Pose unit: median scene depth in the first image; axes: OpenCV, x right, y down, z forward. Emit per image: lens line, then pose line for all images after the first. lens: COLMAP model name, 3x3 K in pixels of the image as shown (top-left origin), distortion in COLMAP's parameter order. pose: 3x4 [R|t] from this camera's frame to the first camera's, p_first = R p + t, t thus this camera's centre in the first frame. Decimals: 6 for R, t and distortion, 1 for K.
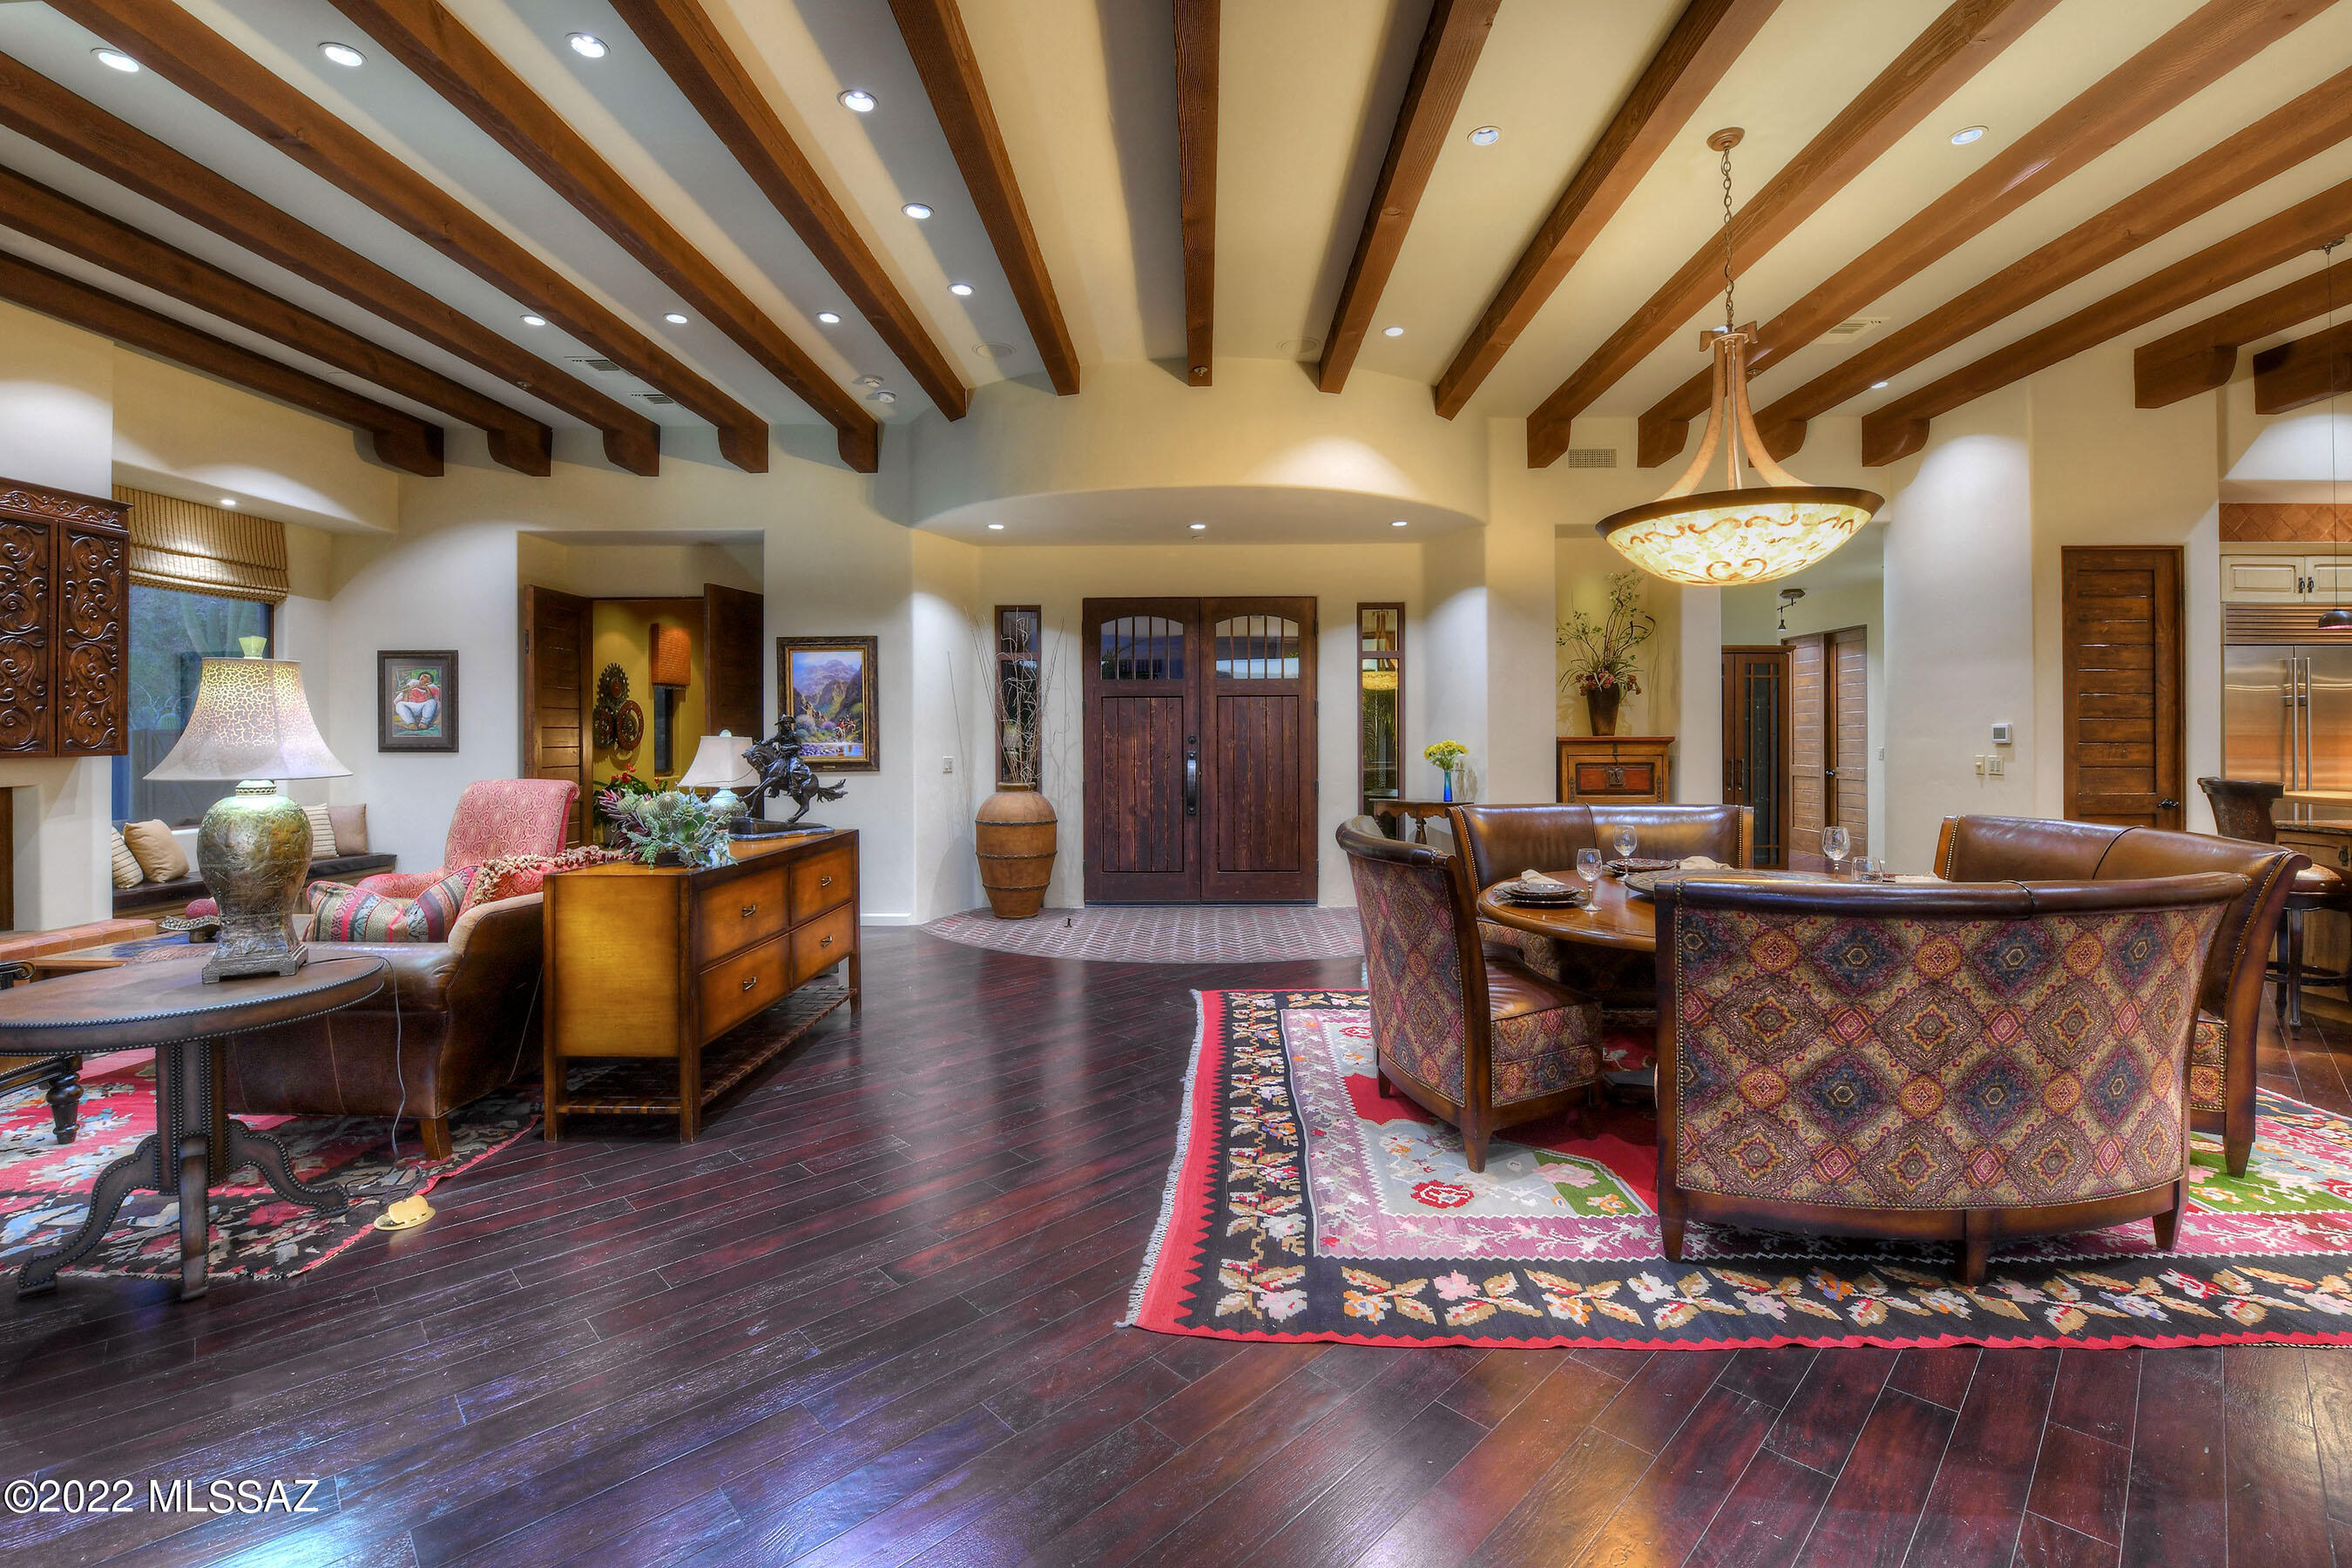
lens RADIAL K [[1014.7, 0, 1165.4], [0, 1014.7, 736.9], [0, 0, 1]] dist [-0.022445, -0.000567]
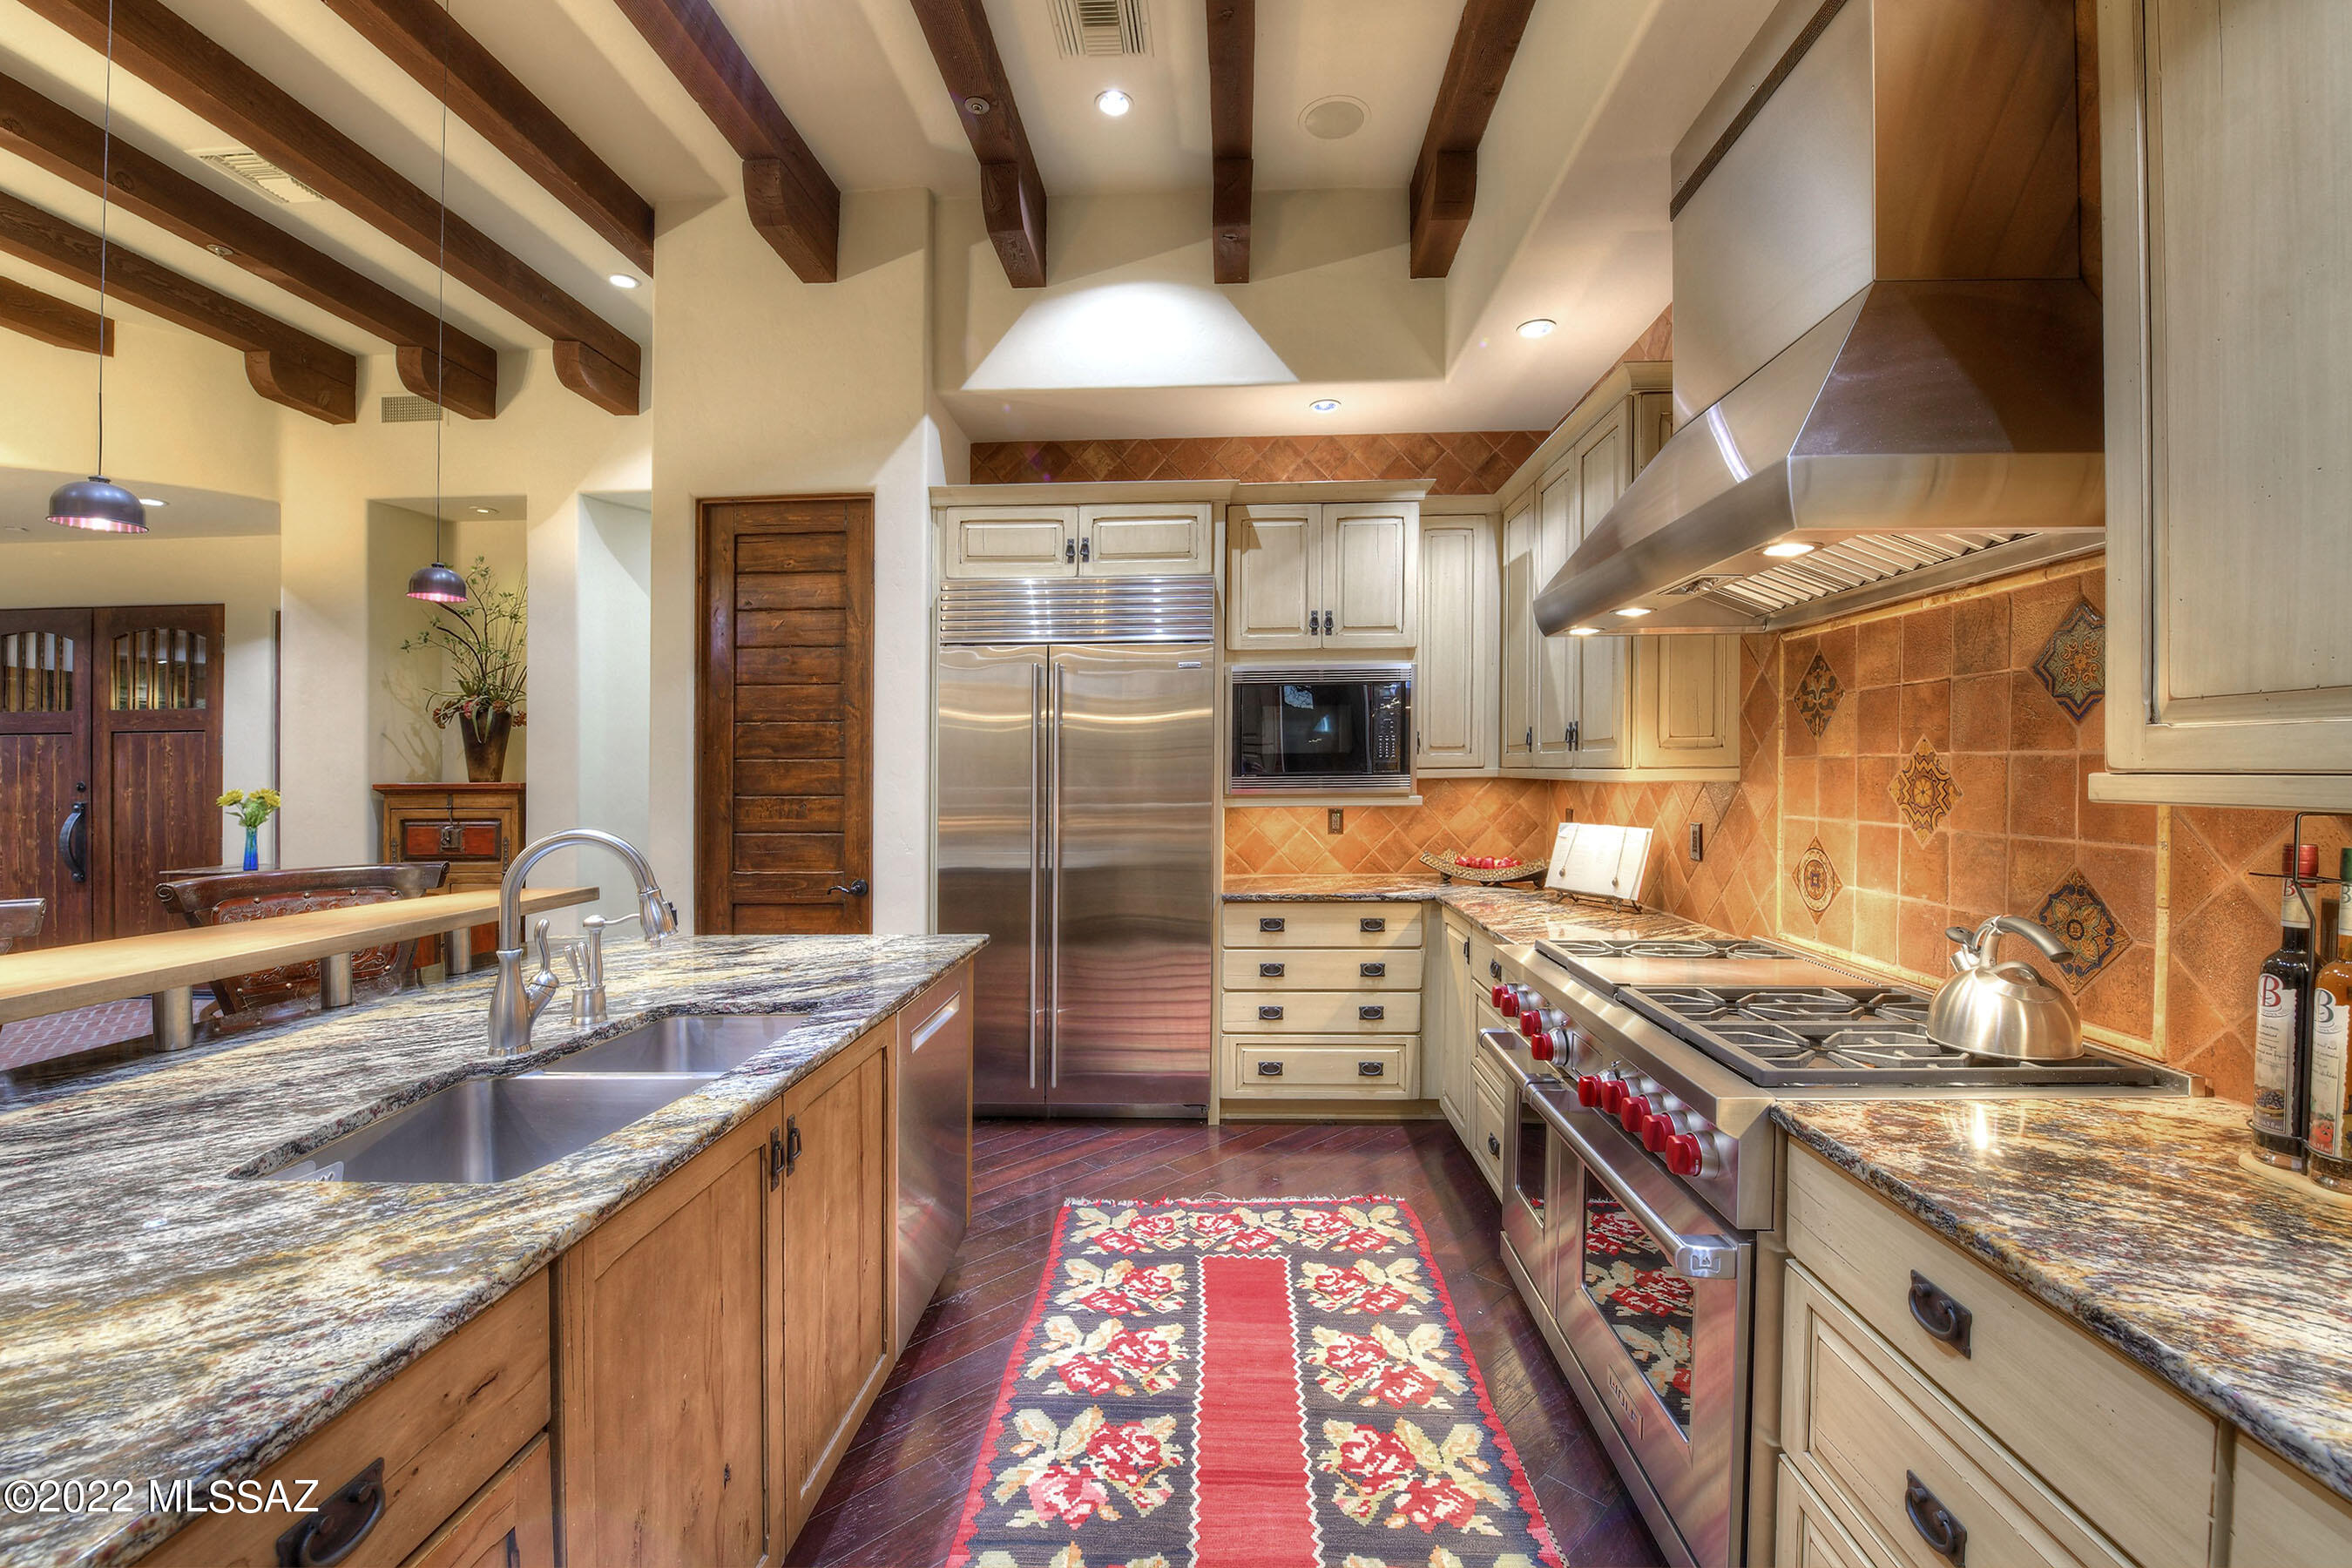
lens RADIAL K [[998.8, 0, 1199.0], [0, 998.8, 754.3], [0, 0, 1]] dist [-0.021970, 0.000040]
pose [[0.999990, -0.004325, 0.000970, 1.828247], [0.004339, 0.999880, -0.014843, -0.015221], [-0.000906, 0.014847, 0.999889, 0.509913]]
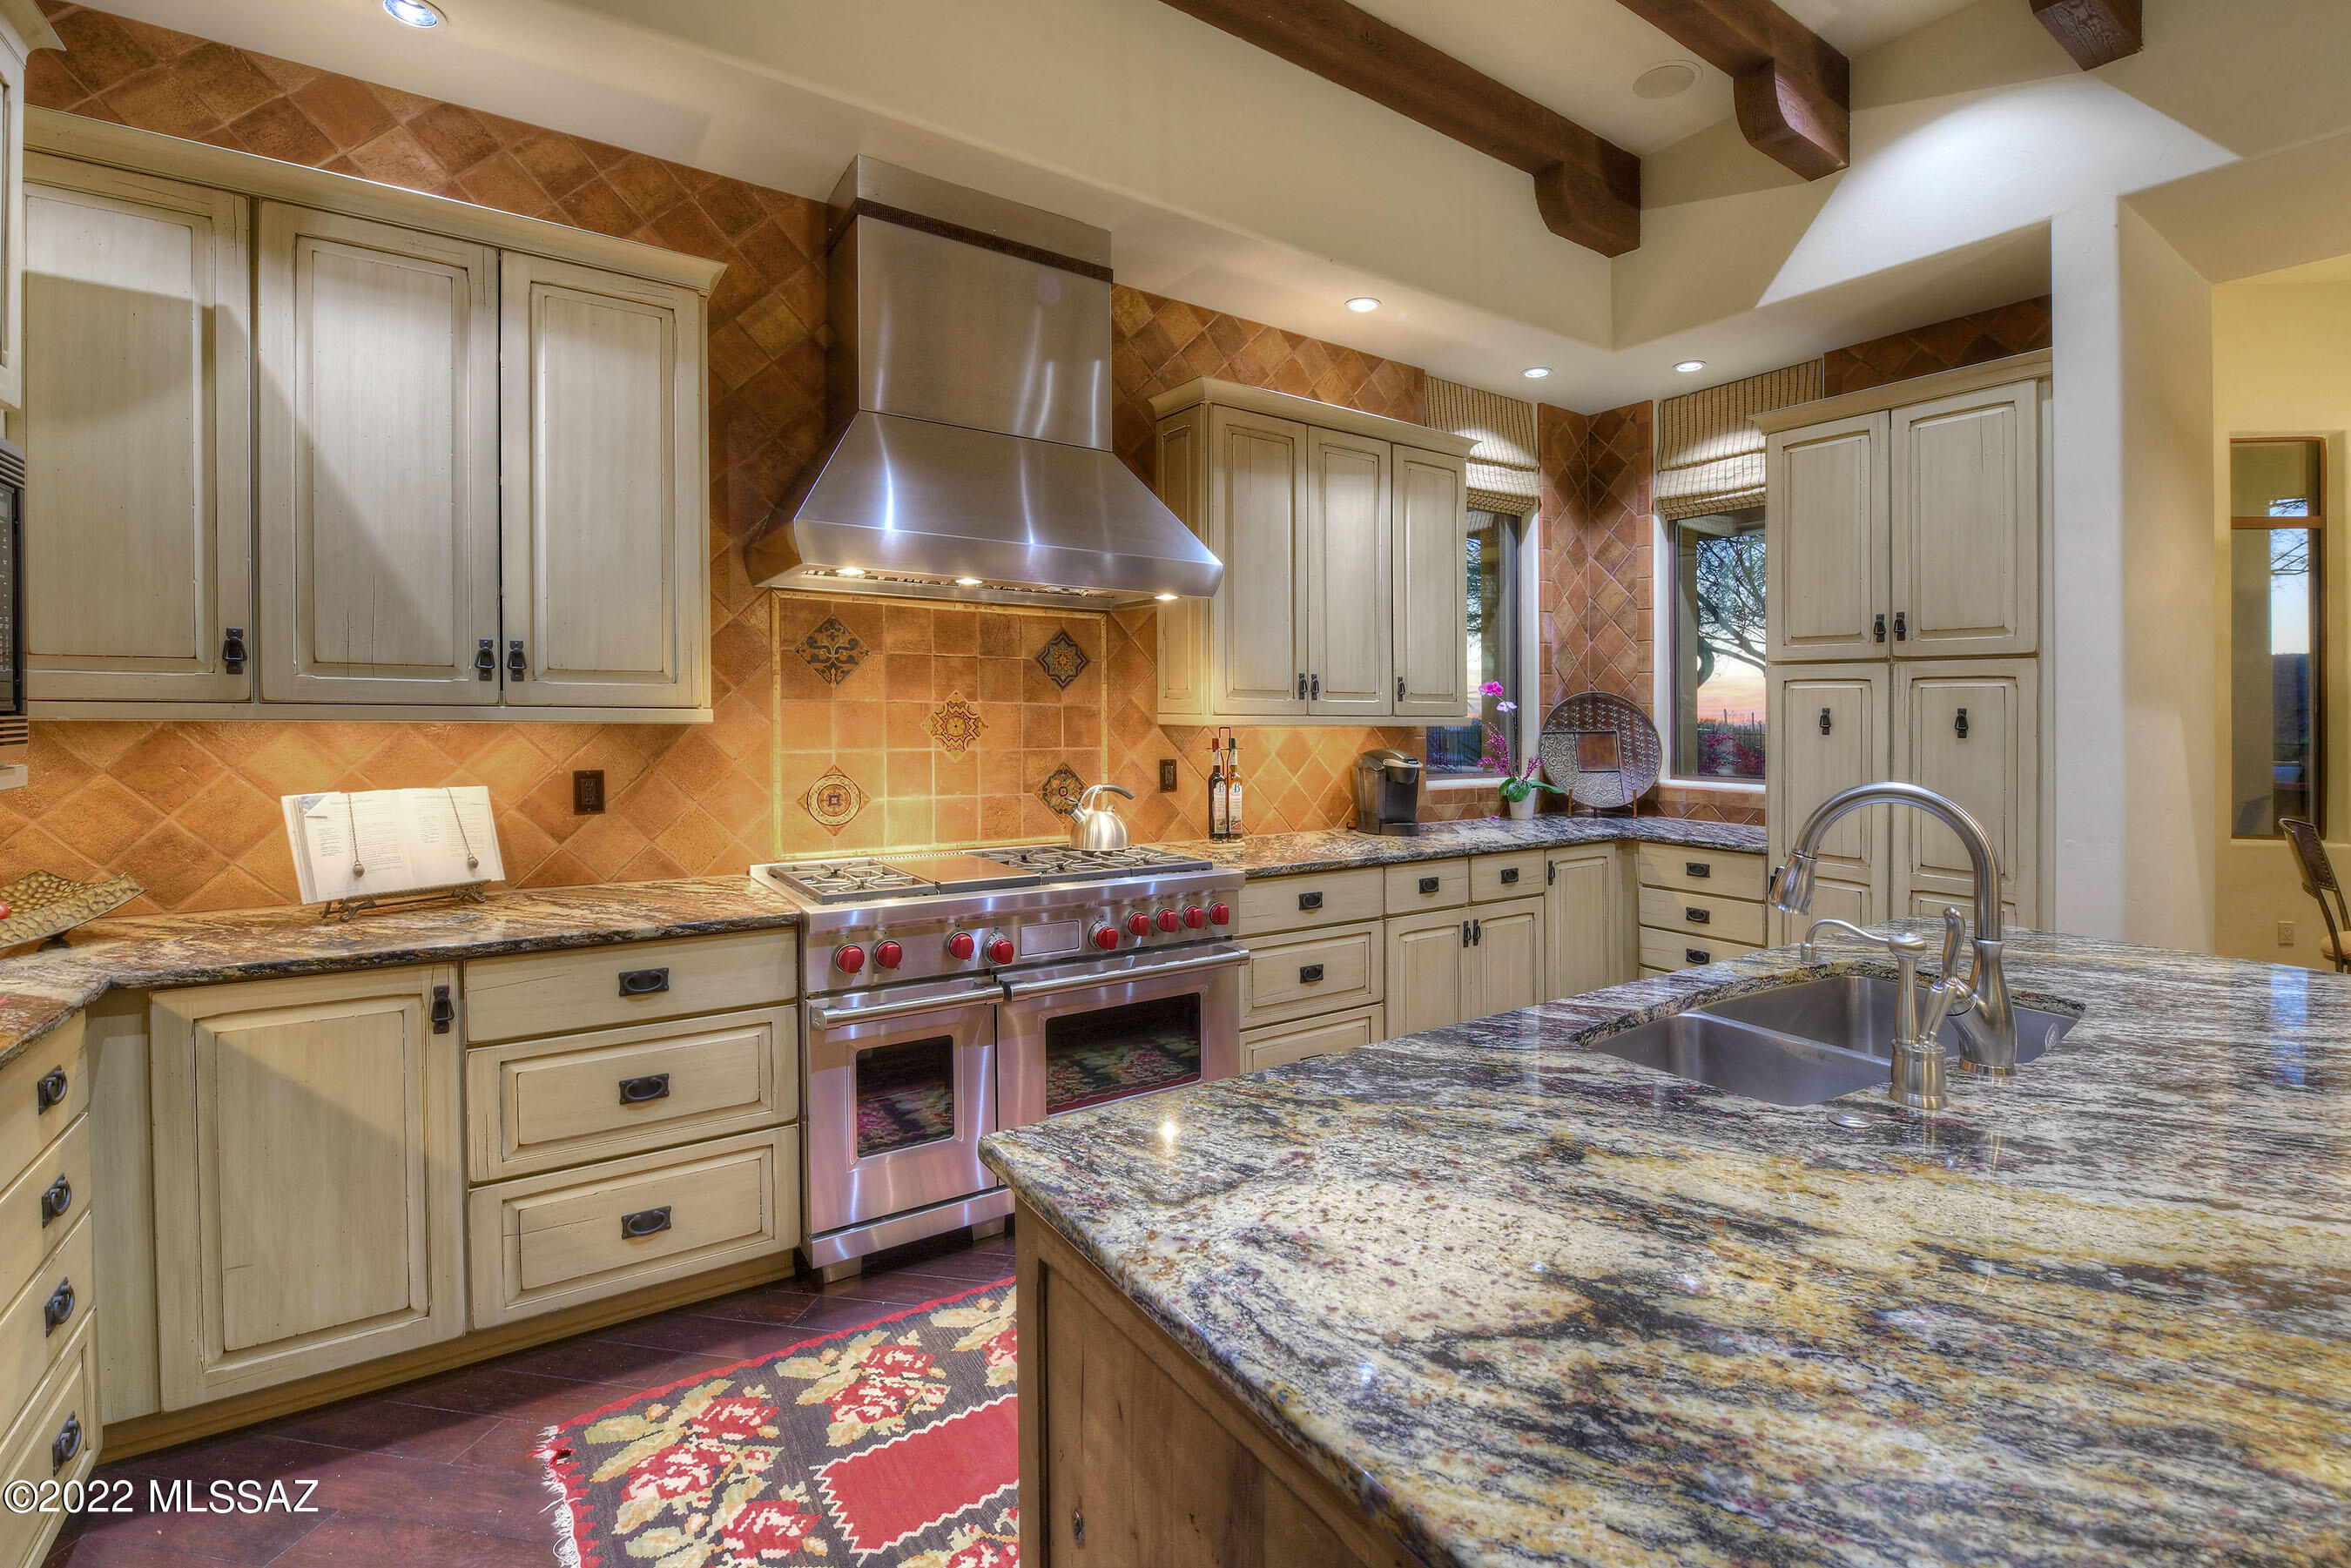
lens RADIAL K [[1002.1, 0, 1174.8], [0, 1002.1, 774.2], [0, 0, 1]] dist [-0.005894, -0.000876]
pose [[-0.586092, -0.053283, 0.808491, 1.450329], [-0.008989, 0.998202, 0.059270, -0.012883], [-0.810195, 0.027470, -0.585517, 1.330280]]
